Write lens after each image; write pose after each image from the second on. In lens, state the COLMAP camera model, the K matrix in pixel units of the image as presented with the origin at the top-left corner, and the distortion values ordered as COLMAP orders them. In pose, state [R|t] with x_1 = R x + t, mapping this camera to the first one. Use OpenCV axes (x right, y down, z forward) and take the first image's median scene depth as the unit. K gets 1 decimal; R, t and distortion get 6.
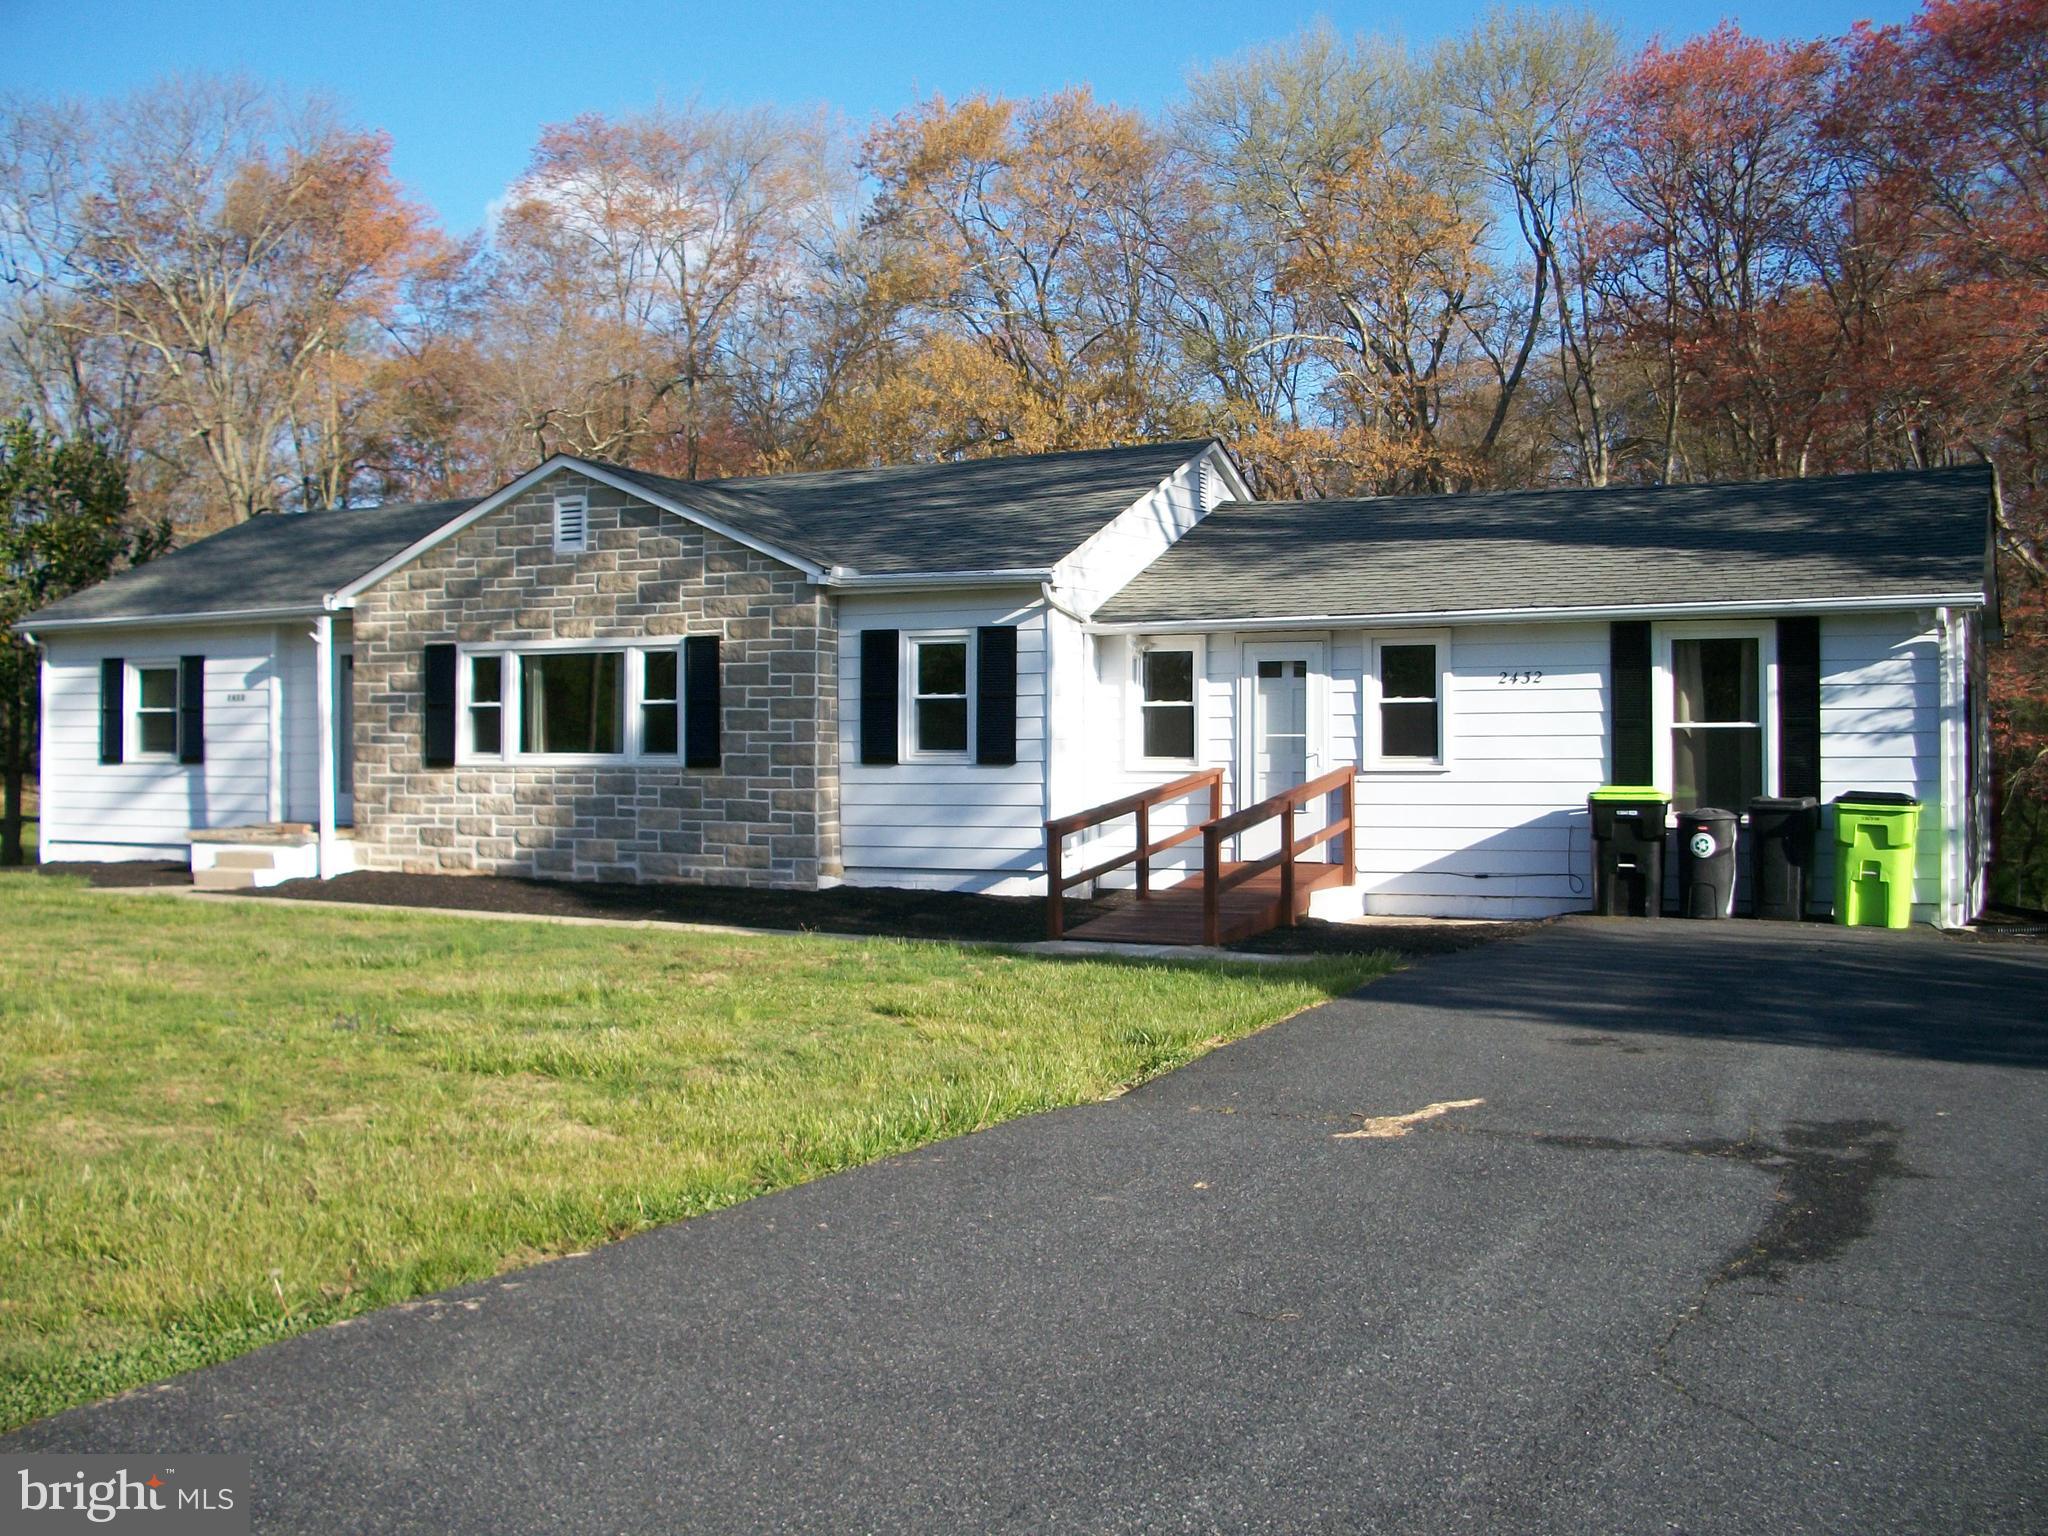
lens RADIAL K [[2100.6, 0, 1023.1], [0, 2100.6, 760.8], [0, 0, 1]] dist [-0.088756, 0.000000]
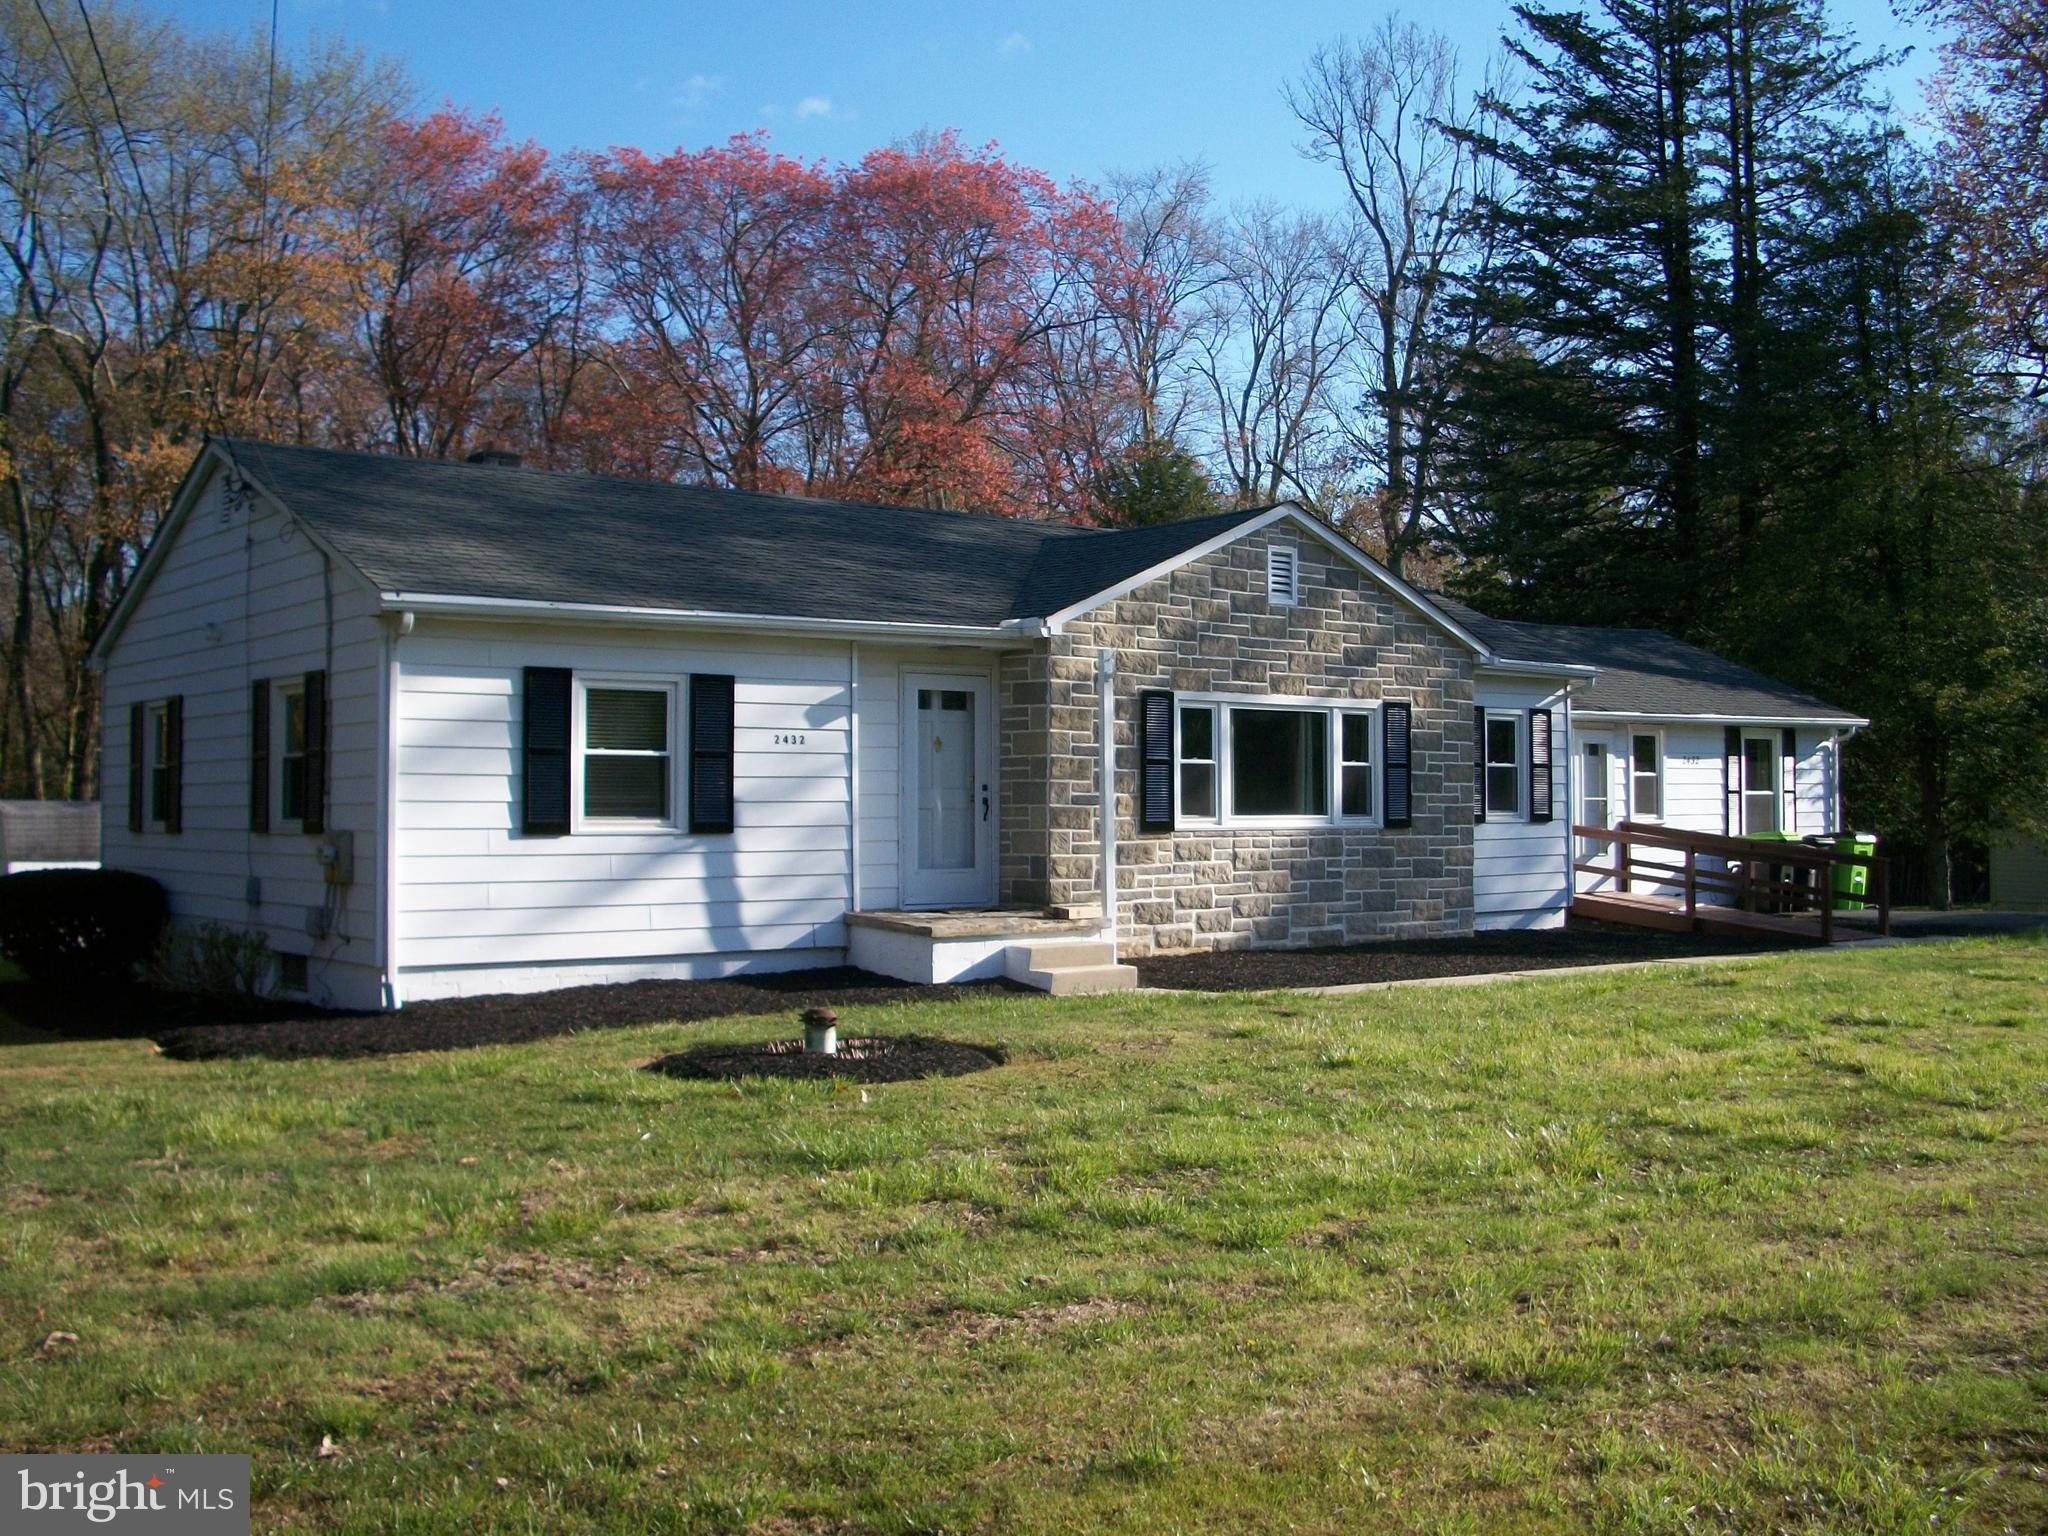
lens RADIAL K [[2100.6, 0, 1023.0], [0, 2100.6, 772.0], [0, 0, 1]] dist [-0.088756, 0.000000]
pose [[0.398268, 0.011324, 0.917199, -1.139657], [0.002606, 0.999906, -0.013476, -0.010791], [-0.917266, 0.007757, 0.398201, 0.726143]]
